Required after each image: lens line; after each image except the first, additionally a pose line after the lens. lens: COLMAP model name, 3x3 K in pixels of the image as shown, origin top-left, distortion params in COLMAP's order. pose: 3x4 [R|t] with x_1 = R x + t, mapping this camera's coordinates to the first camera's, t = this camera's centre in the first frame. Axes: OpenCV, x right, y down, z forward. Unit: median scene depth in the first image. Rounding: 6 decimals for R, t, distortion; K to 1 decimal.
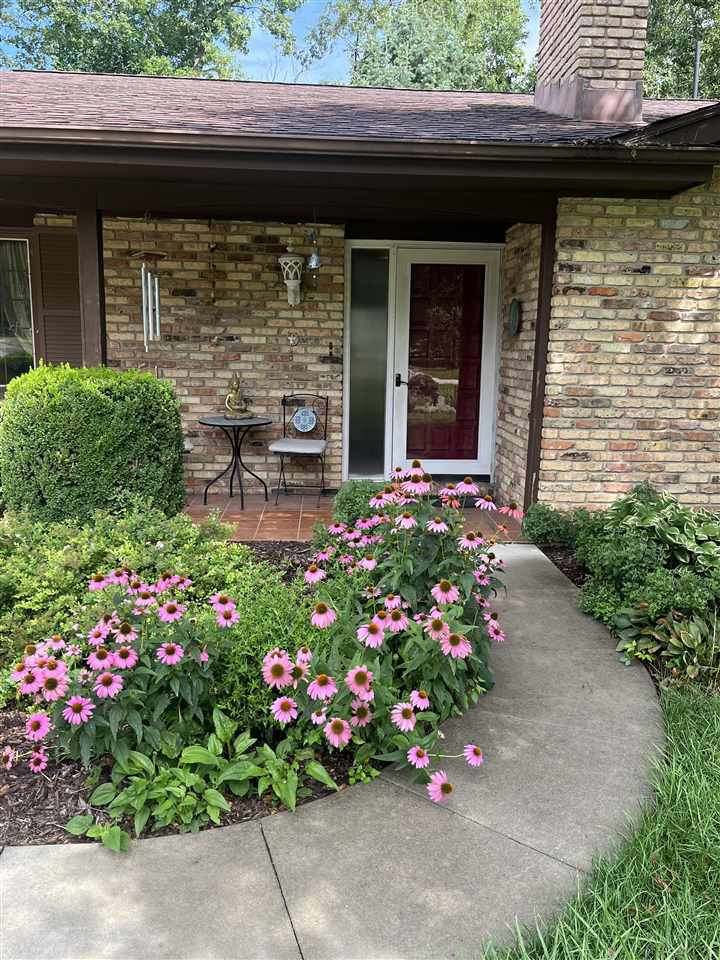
lens RADIAL K [[804.6, 0, 364.9], [0, 804.6, 481.8], [0, 0, 1]] dist [0.041492, -0.005877]
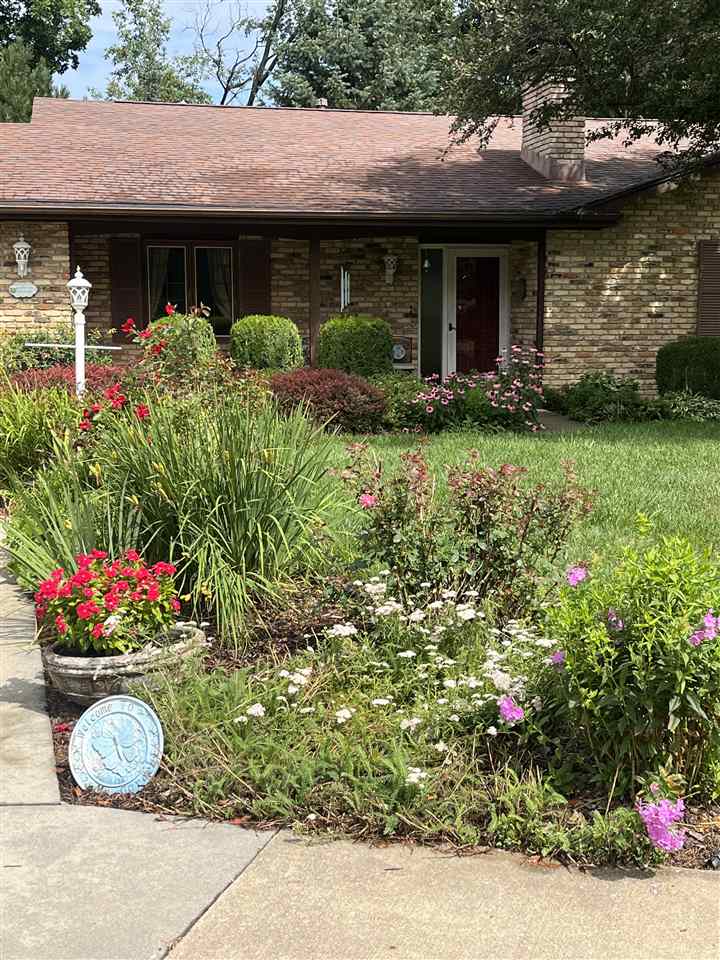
lens RADIAL K [[1312.1, 0, 357.0], [0, 1312.1, 480.0], [0, 0, 1]] dist [0.090061, 0.000000]
pose [[0.990562, -0.038333, 0.131597, -0.636507], [0.043743, 0.998302, -0.038472, 0.348084], [-0.129898, 0.043865, 0.990557, -2.010704]]
